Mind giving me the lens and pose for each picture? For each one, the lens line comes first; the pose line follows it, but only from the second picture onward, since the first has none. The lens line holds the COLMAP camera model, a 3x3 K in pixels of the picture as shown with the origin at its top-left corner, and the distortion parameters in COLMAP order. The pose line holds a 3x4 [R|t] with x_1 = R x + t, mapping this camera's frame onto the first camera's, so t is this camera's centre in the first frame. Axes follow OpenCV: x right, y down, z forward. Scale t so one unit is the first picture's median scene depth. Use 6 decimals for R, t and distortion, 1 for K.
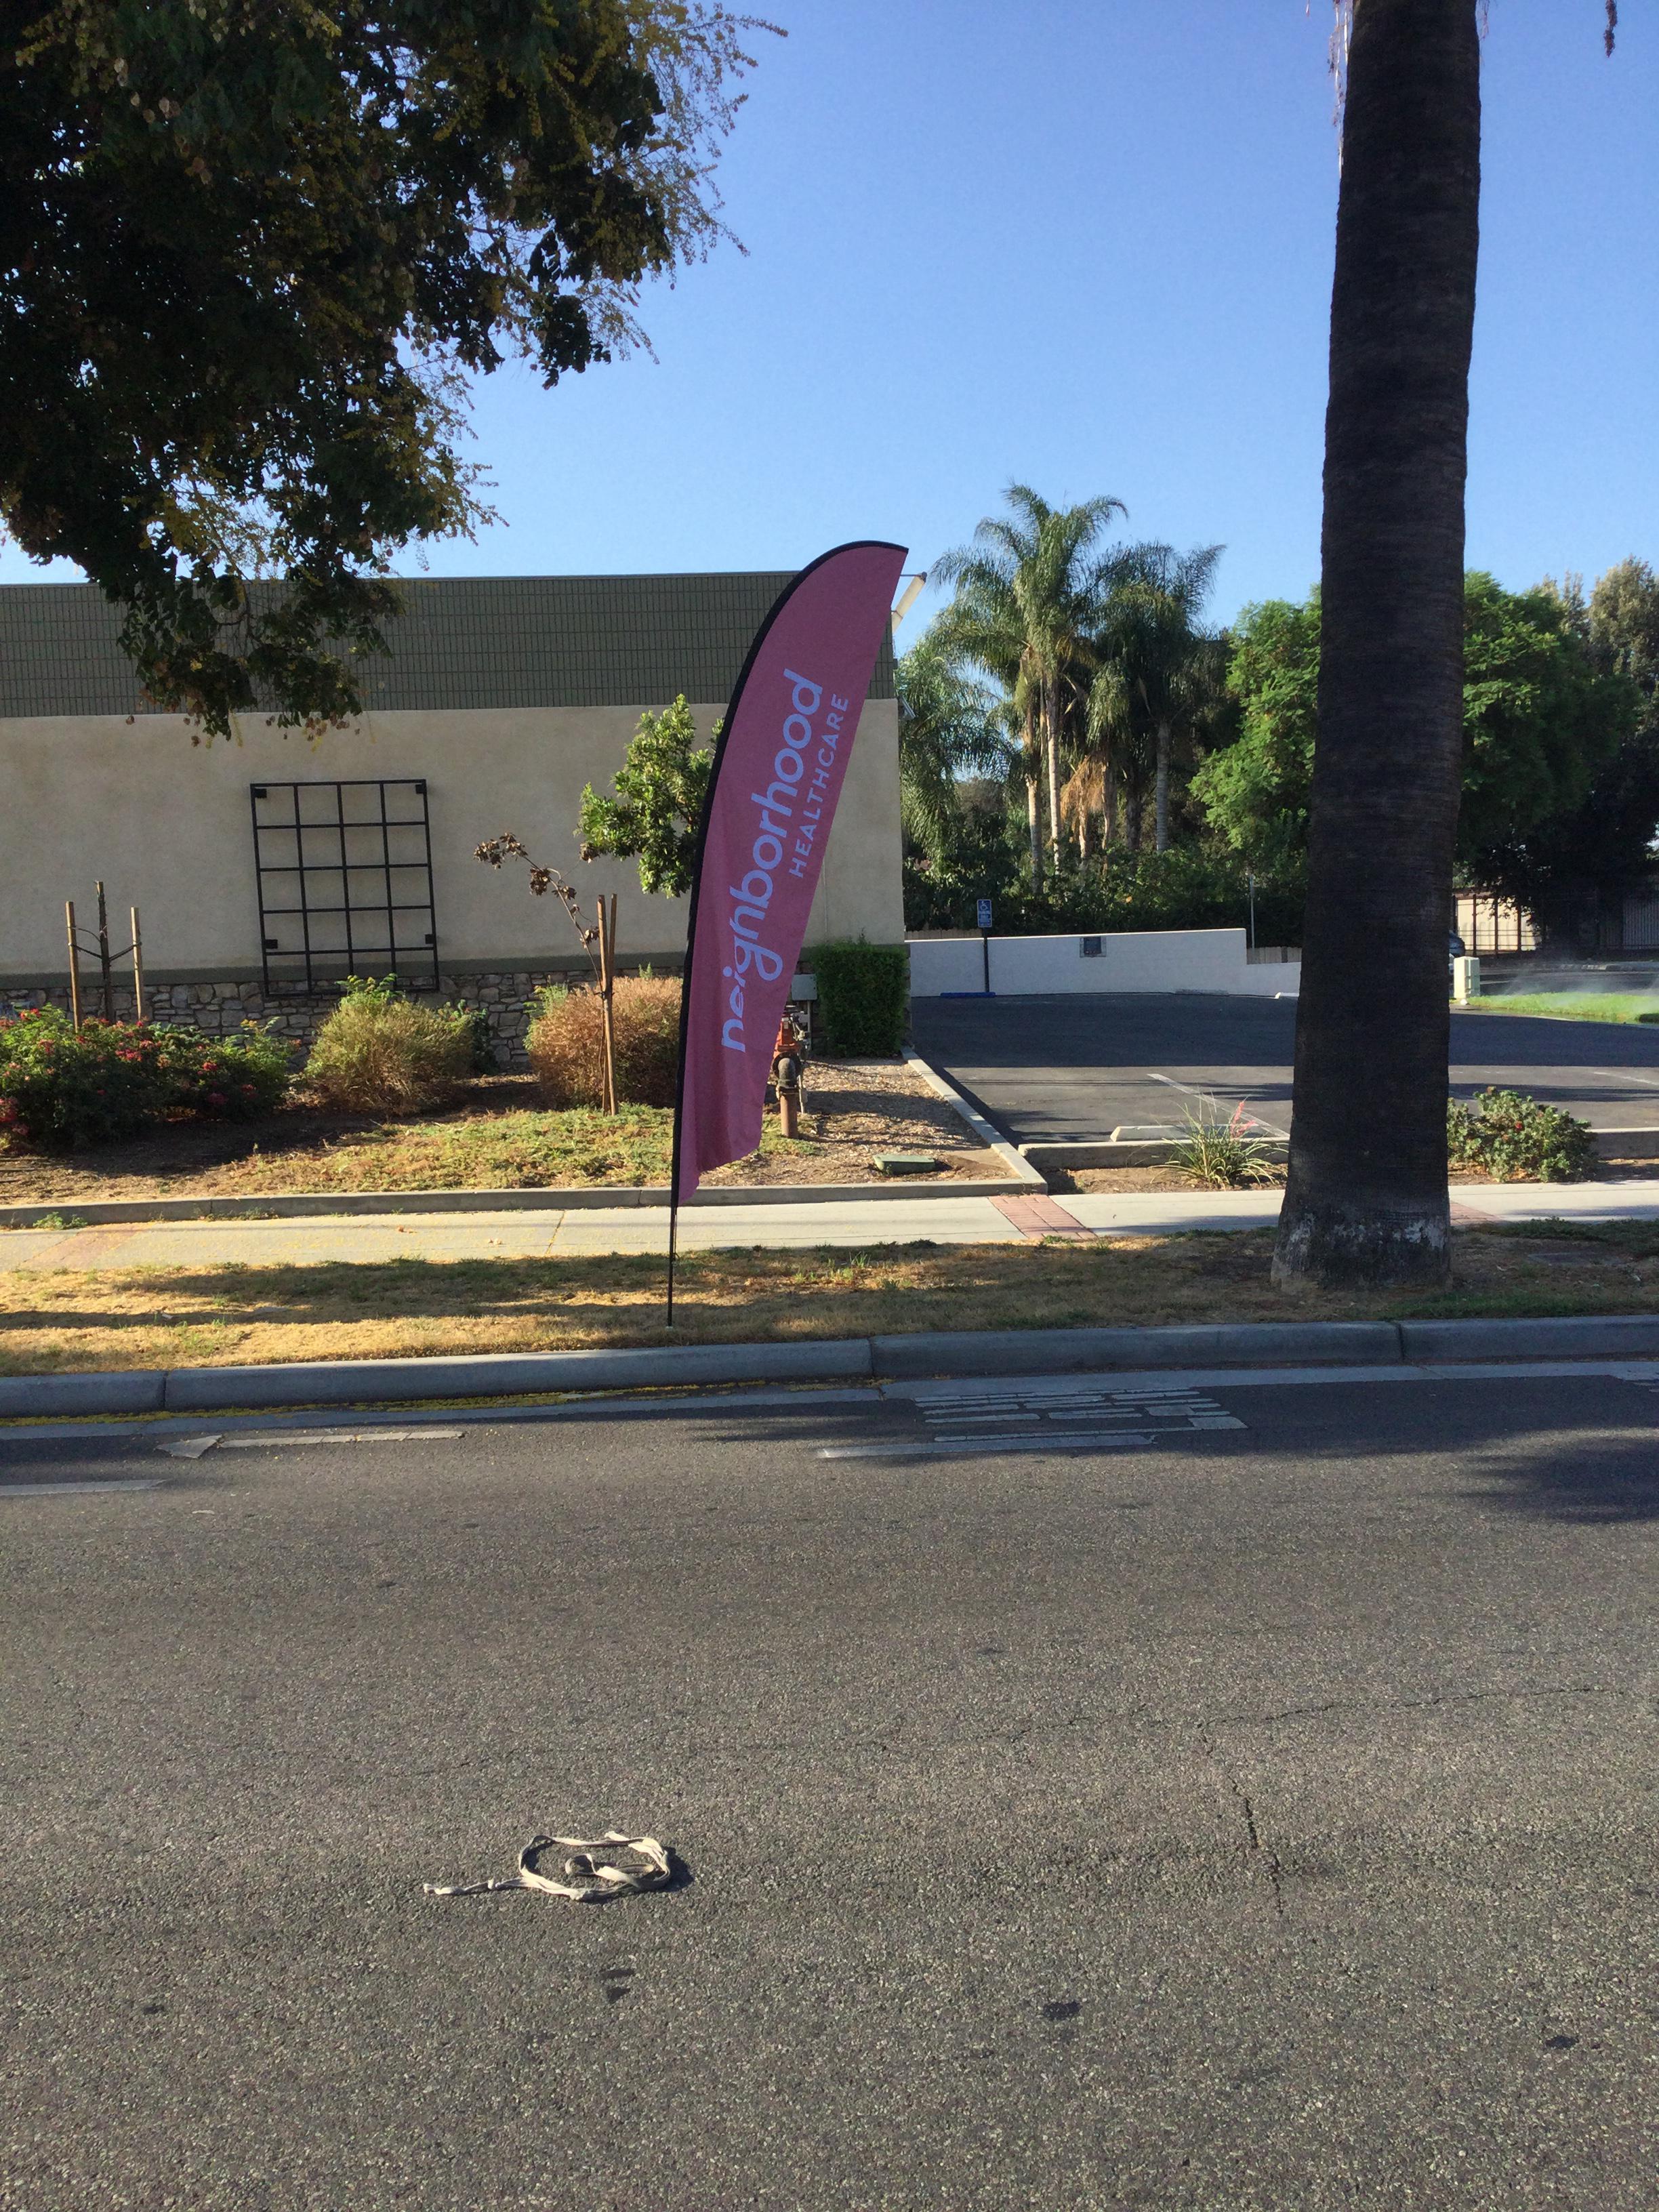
lens RADIAL K [[2123.7, 0, 829.5], [0, 2123.7, 1106.0], [0, 0, 1]] dist [0.064283, -0.005136]
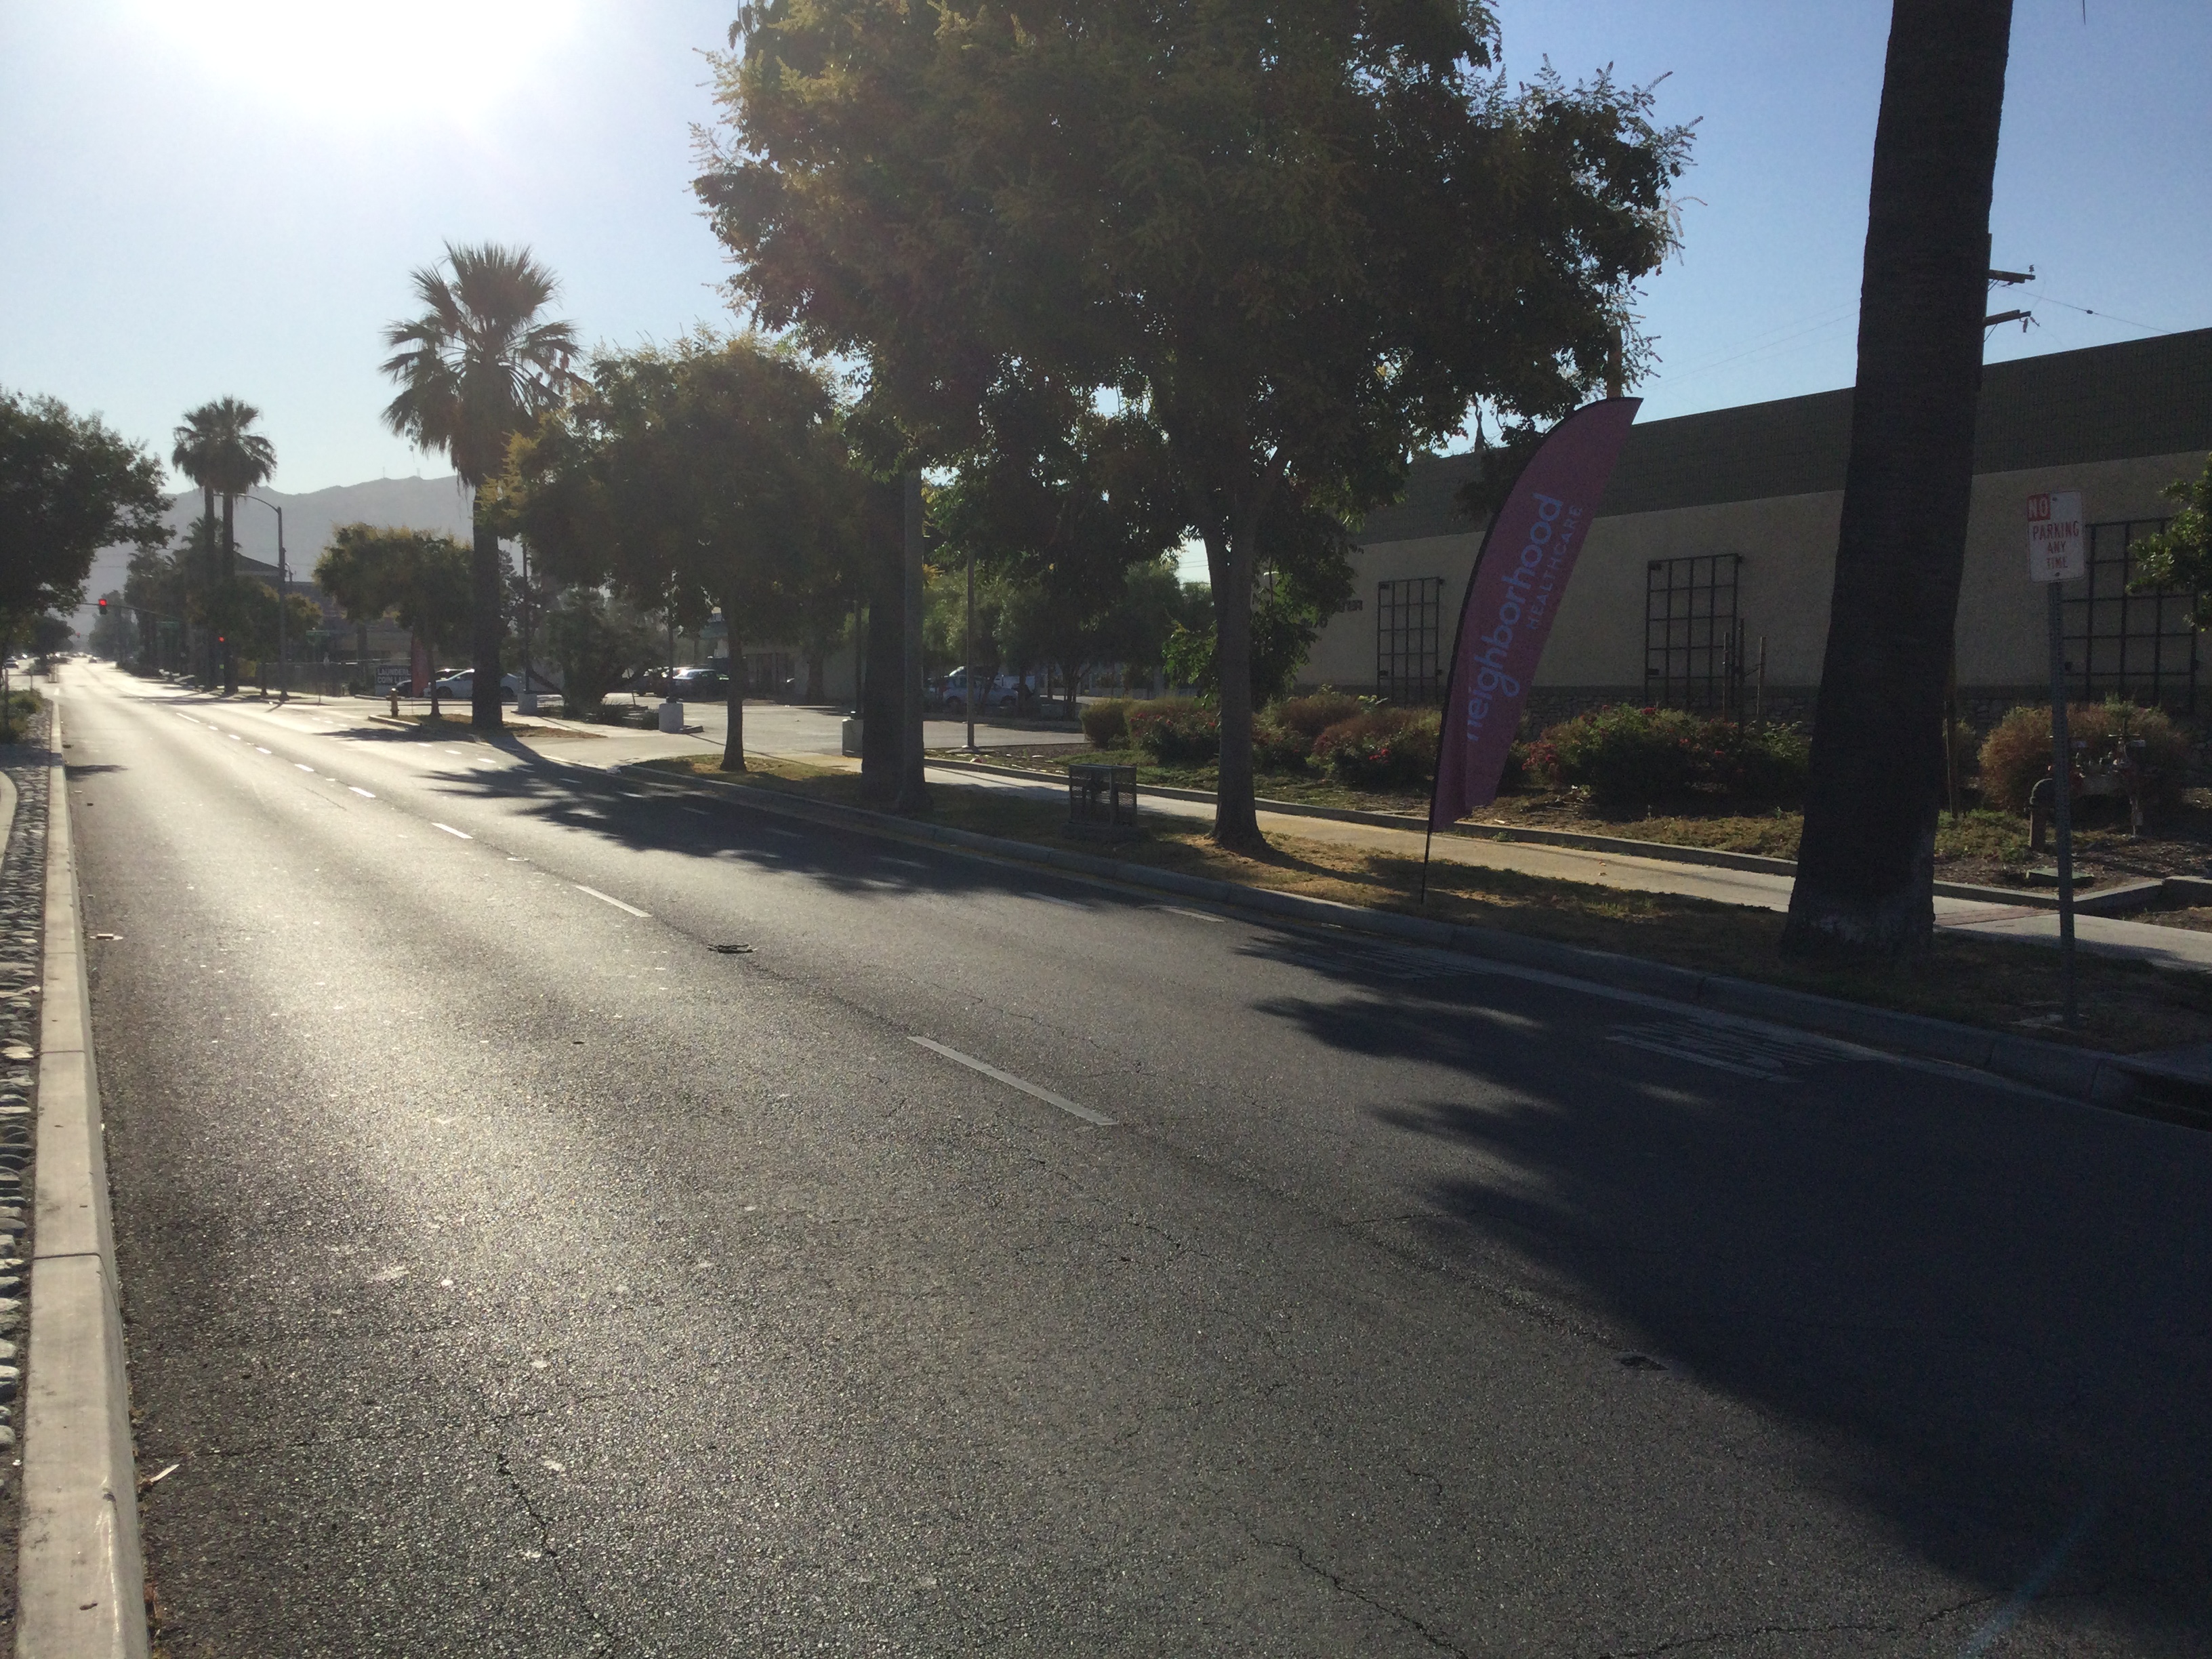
lens RADIAL K [[2123.7, 0, 1106.0], [0, 2123.7, 829.5], [0, 0, 1]] dist [0.064283, -0.005136]
pose [[0.334077, 0.092475, -0.937998, 1.318861], [-0.094236, 0.993466, 0.064380, -0.034730], [0.937823, 0.066885, 0.340609, 0.205174]]
